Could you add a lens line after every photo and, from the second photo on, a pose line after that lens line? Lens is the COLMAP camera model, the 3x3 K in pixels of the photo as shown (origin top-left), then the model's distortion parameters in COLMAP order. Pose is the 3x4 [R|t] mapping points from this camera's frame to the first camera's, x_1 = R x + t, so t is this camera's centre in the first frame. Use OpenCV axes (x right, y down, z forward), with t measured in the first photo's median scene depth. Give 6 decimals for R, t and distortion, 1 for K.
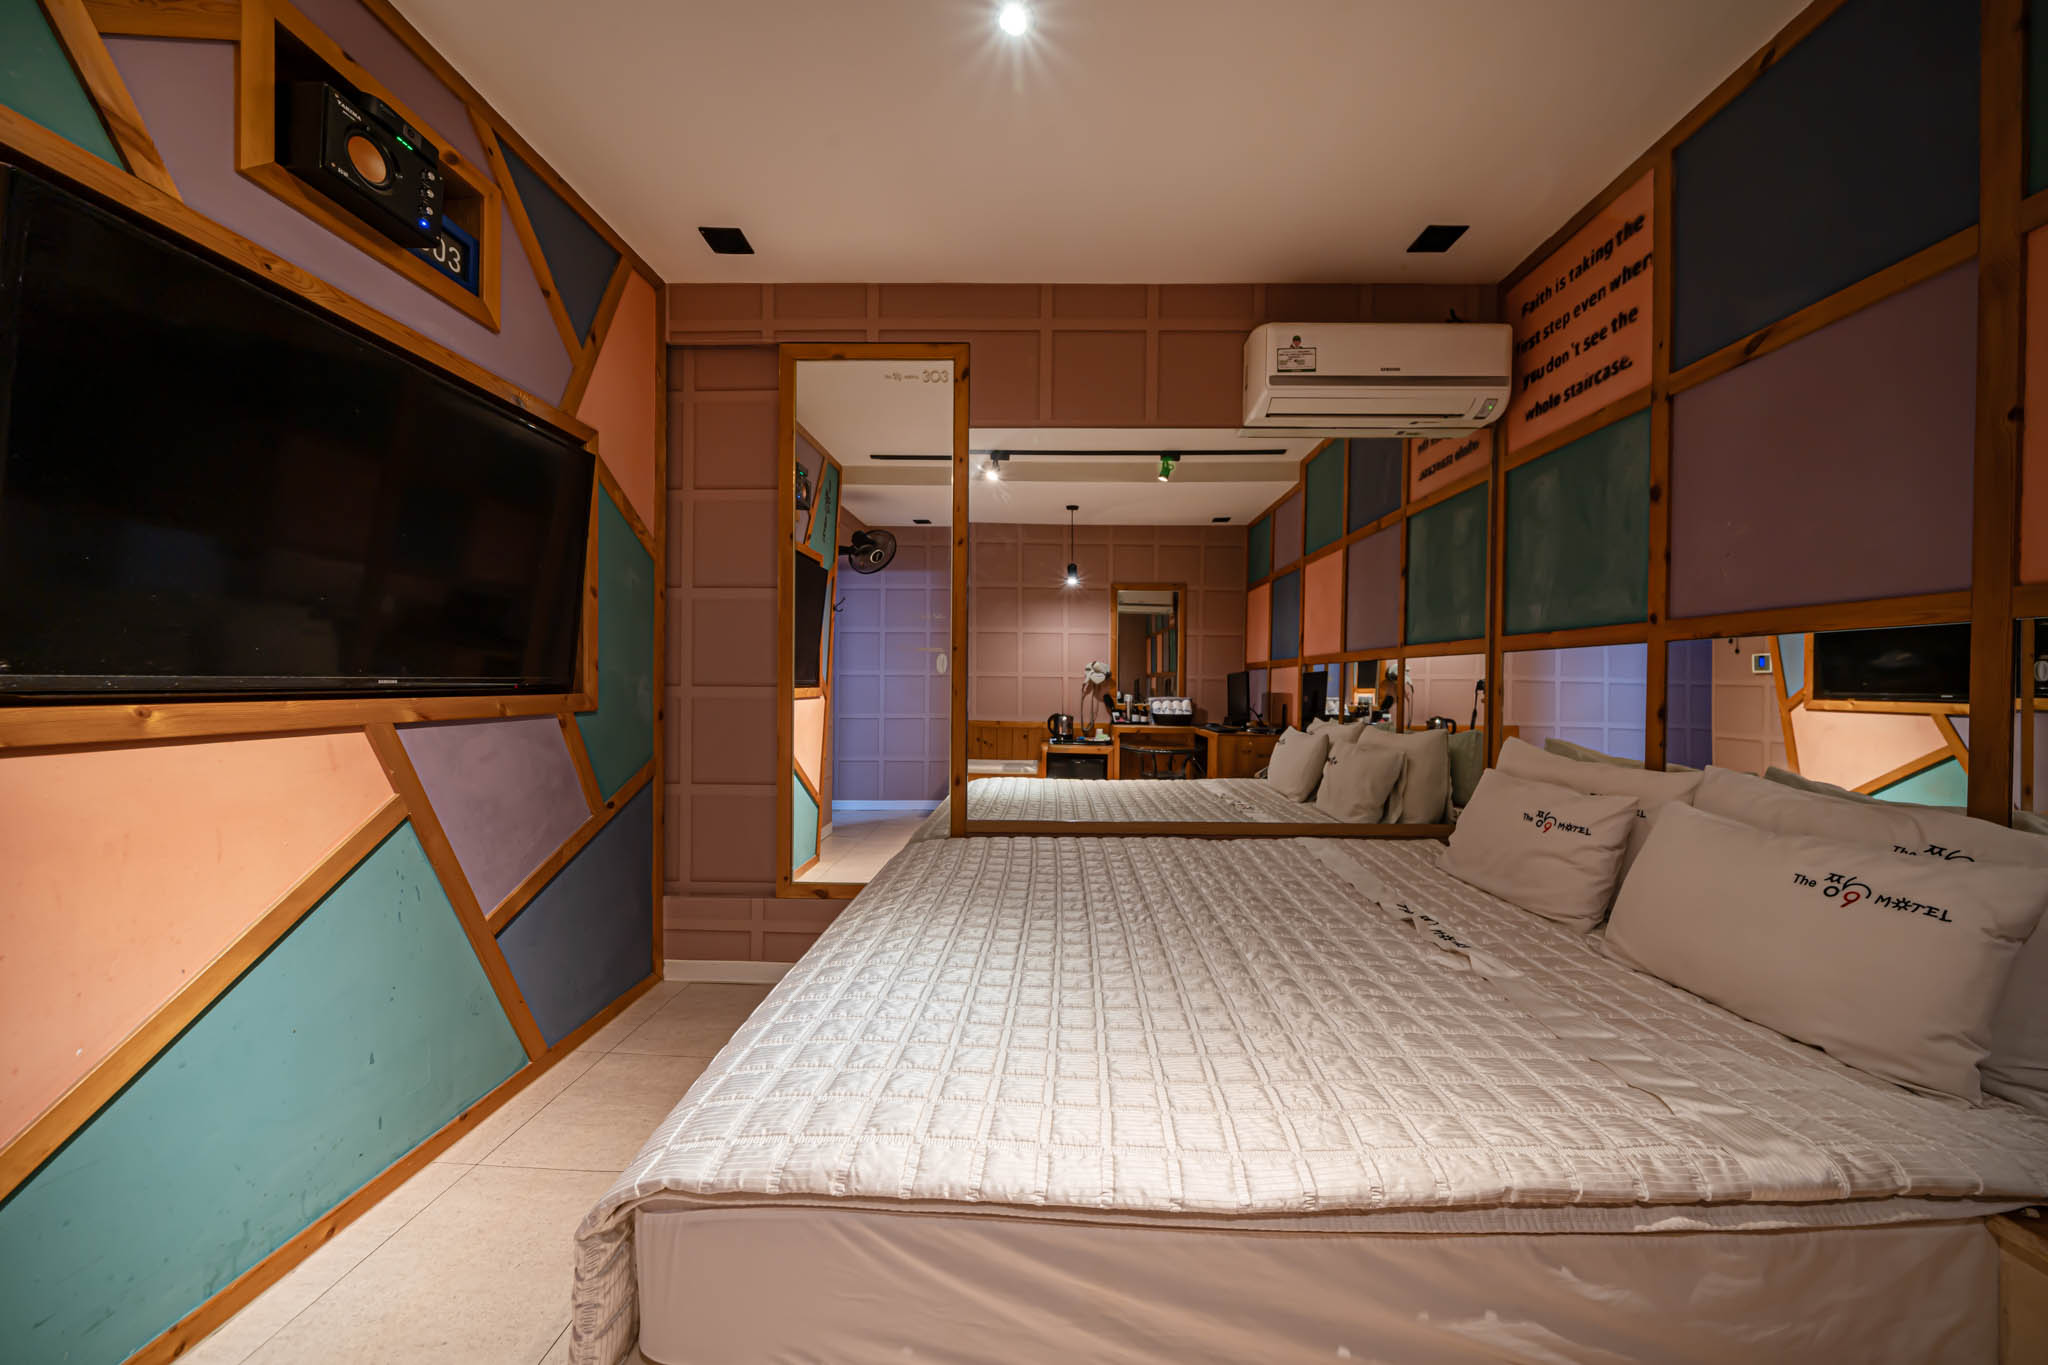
lens RADIAL K [[701.2, 0, 1024.0], [0, 701.2, 682.5], [0, 0, 1]] dist [-0.003329, -0.000356]
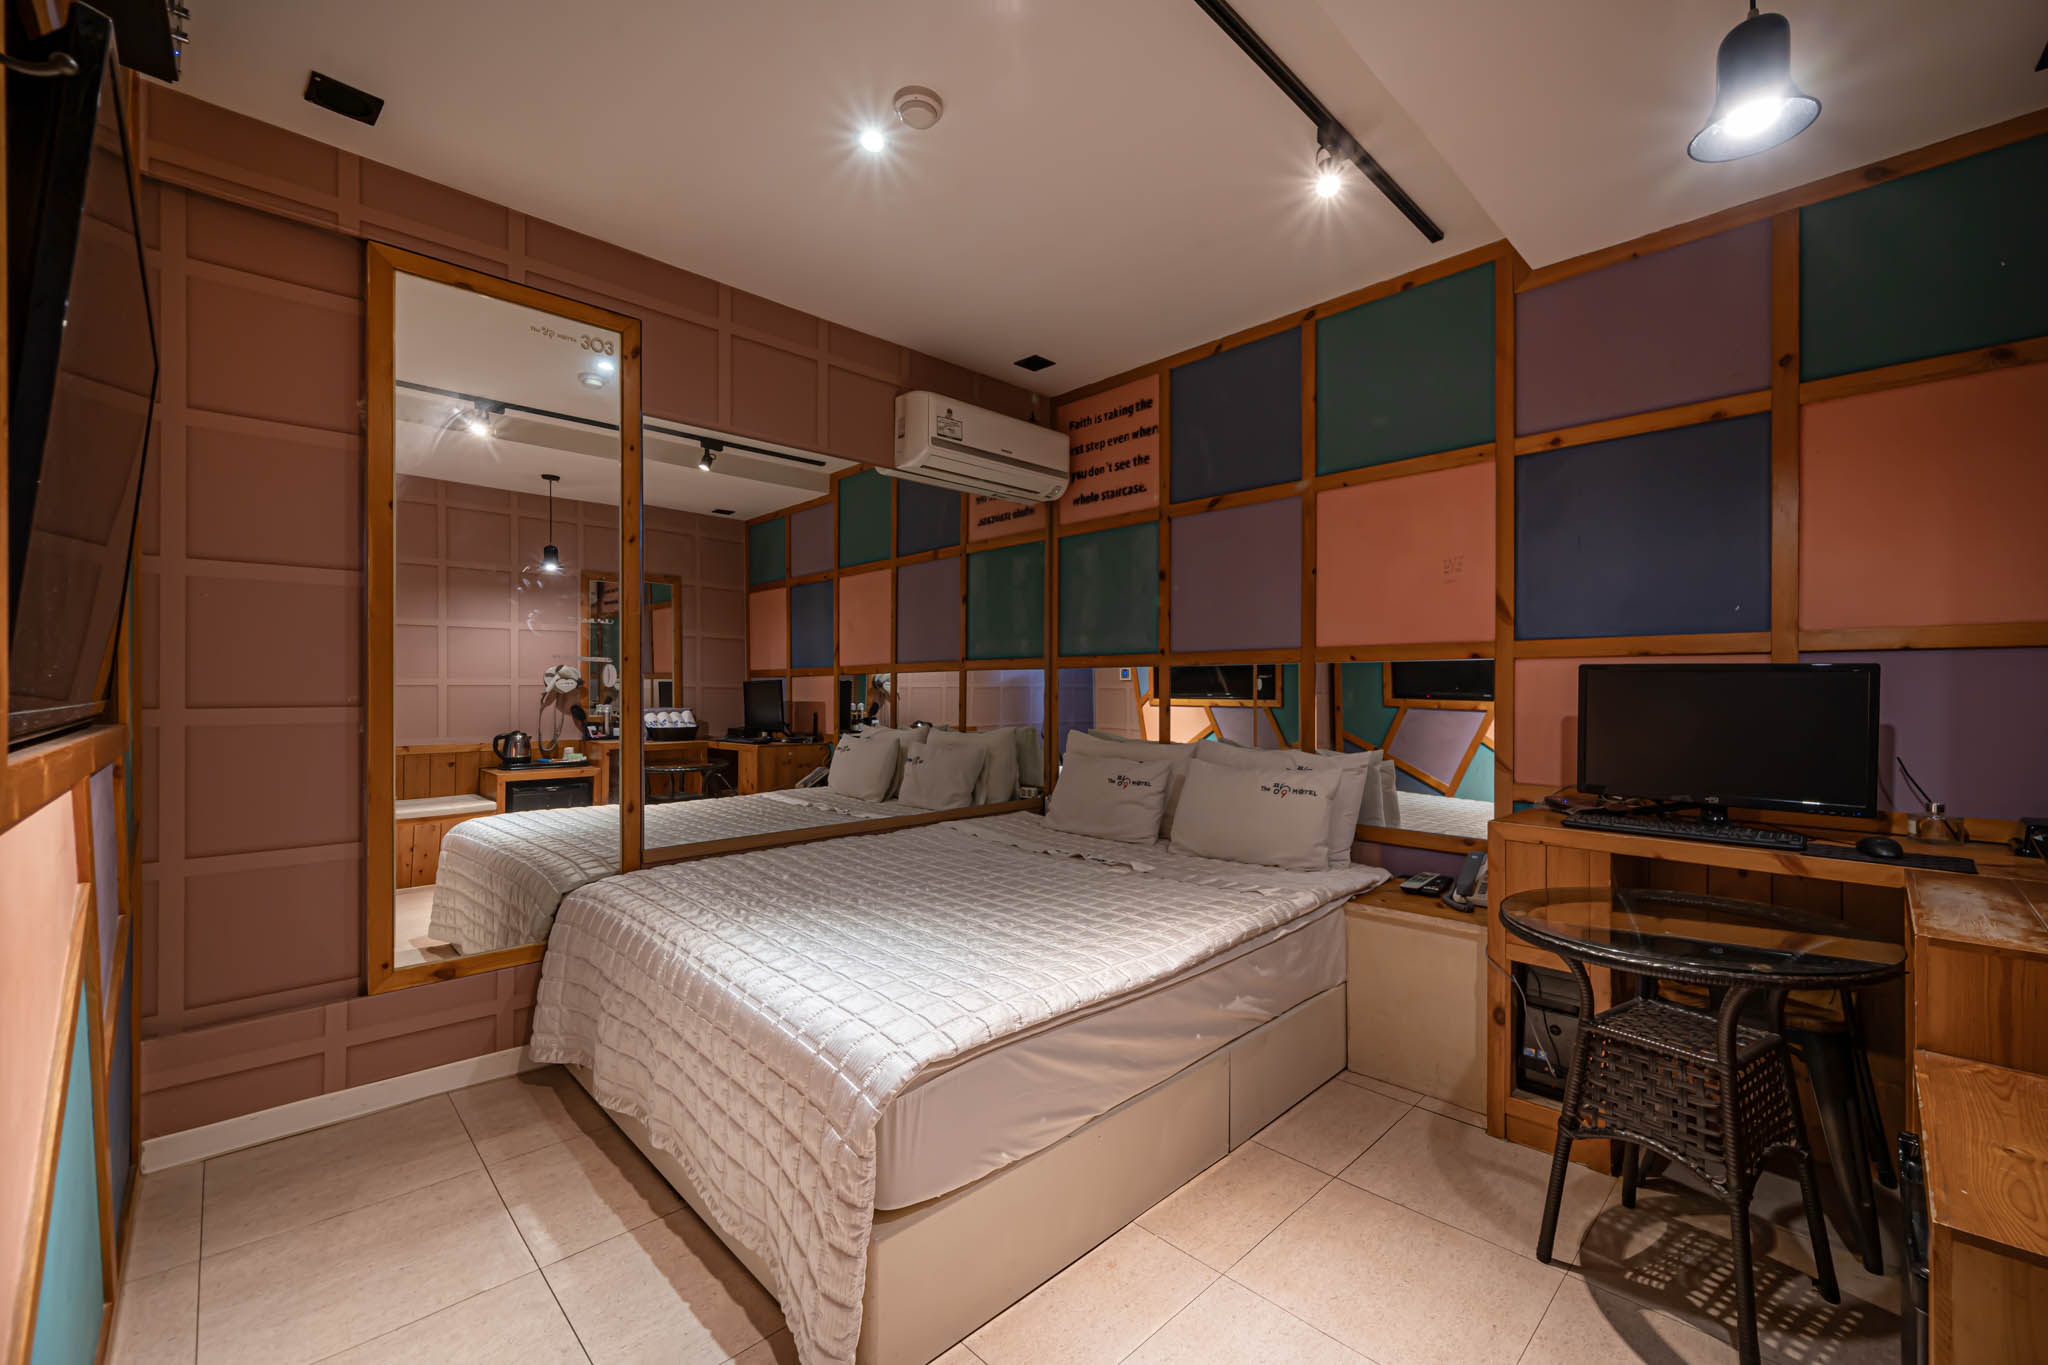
lens RADIAL K [[830.3, 0, 1024.0], [0, 830.3, 682.5], [0, 0, 1]] dist [-0.000671, -0.000048]
pose [[0.708707, -0.003989, 0.705492, -0.492362], [0.007728, 0.999968, -0.002109, -0.012881], [-0.705460, 0.006947, 0.708715, -0.103119]]
